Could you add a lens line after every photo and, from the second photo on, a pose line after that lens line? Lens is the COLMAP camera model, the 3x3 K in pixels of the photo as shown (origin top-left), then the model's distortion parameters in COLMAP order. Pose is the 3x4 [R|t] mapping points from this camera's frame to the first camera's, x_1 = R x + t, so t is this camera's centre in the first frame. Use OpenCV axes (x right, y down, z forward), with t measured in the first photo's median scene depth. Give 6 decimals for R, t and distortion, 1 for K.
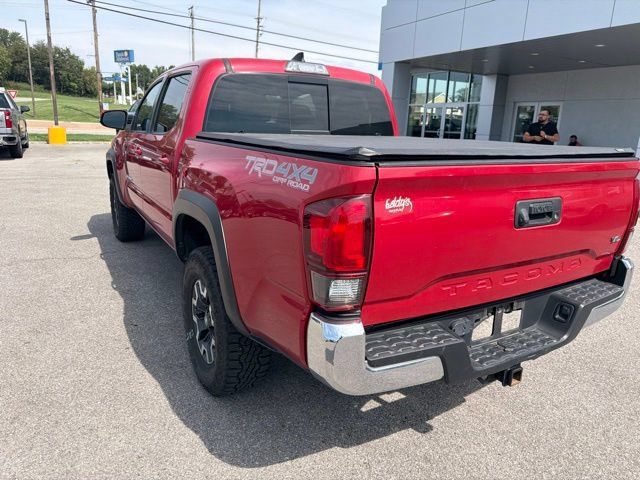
lens RADIAL K [[453.6, 0, 323.0], [0, 453.6, 240.7], [0, 0, 1]] dist [0.025983, -0.033672]
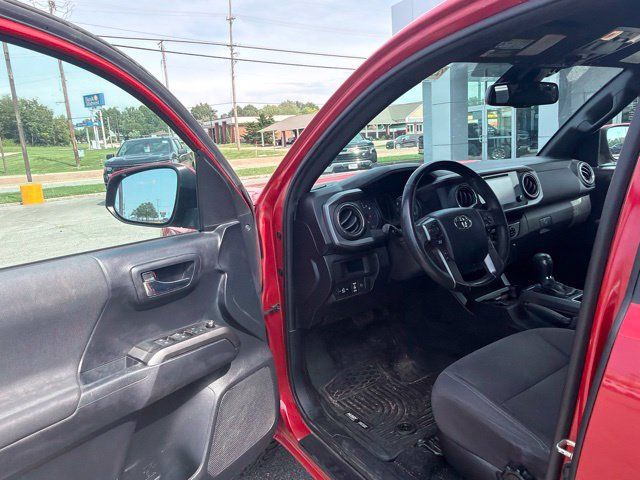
lens RADIAL K [[453.6, 0, 323.0], [0, 453.6, 231.3], [0, 0, 1]] dist [0.025983, -0.033672]
pose [[0.991990, -0.121653, 0.033991, -0.433594], [0.123493, 0.990613, -0.058616, -0.230681], [-0.026541, 0.062345, 0.997702, 0.756126]]
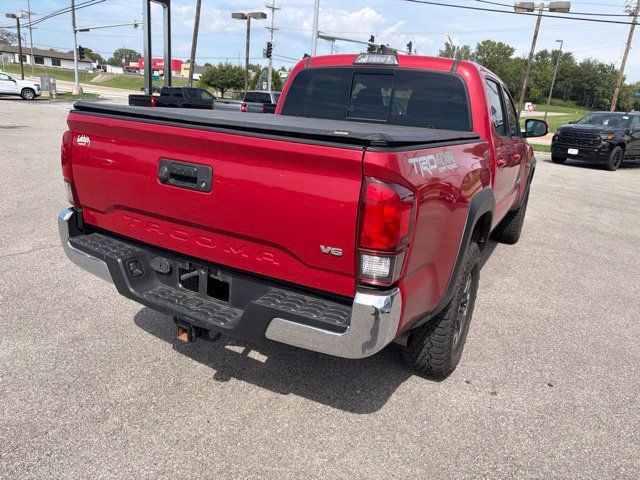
lens RADIAL K [[453.6, 0, 325.9], [0, 453.6, 235.5], [0, 0, 1]] dist [0.025983, -0.033672]
pose [[0.520184, 0.239566, -0.819767, 0.649888], [-0.274841, 0.955750, 0.104904, -0.054217], [0.808623, 0.170736, 0.563008, 0.295409]]
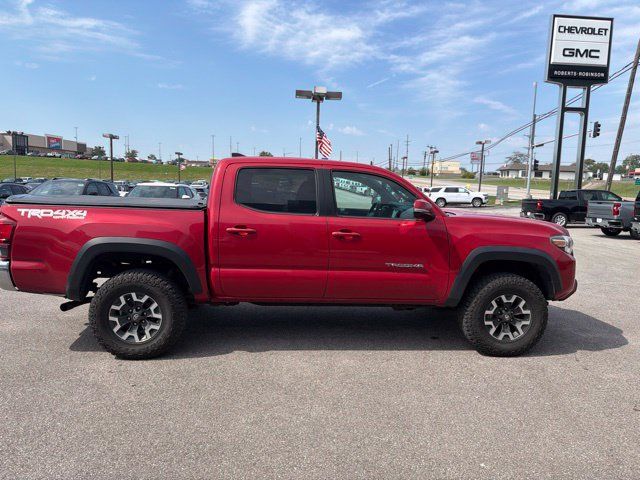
lens RADIAL K [[453.6, 0, 324.4], [0, 453.6, 240.9], [0, 0, 1]] dist [0.025983, -0.033672]
pose [[-0.434058, 0.058706, -0.898970, 0.937689], [-0.273612, 0.942148, 0.193636, -0.394393], [0.858330, 0.330018, -0.392885, 1.514730]]
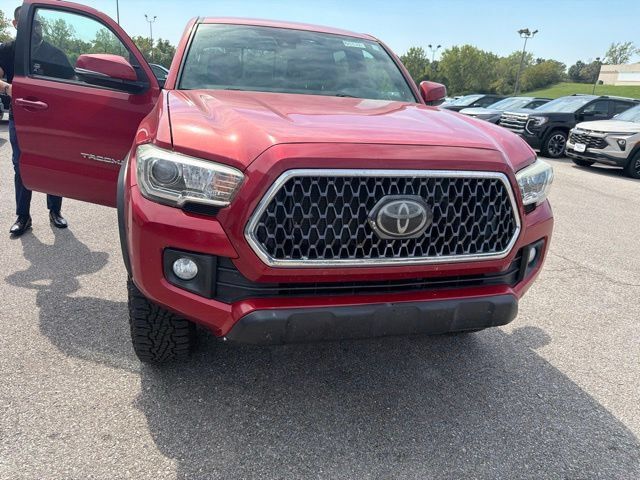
lens RADIAL K [[453.6, 0, 322.9], [0, 453.6, 238.9], [0, 0, 1]] dist [0.025983, -0.033672]
pose [[-0.960385, -0.181848, 0.211169, -0.509078], [-0.034425, 0.829366, 0.557644, -0.513372], [-0.276542, 0.528284, -0.802770, 1.894088]]
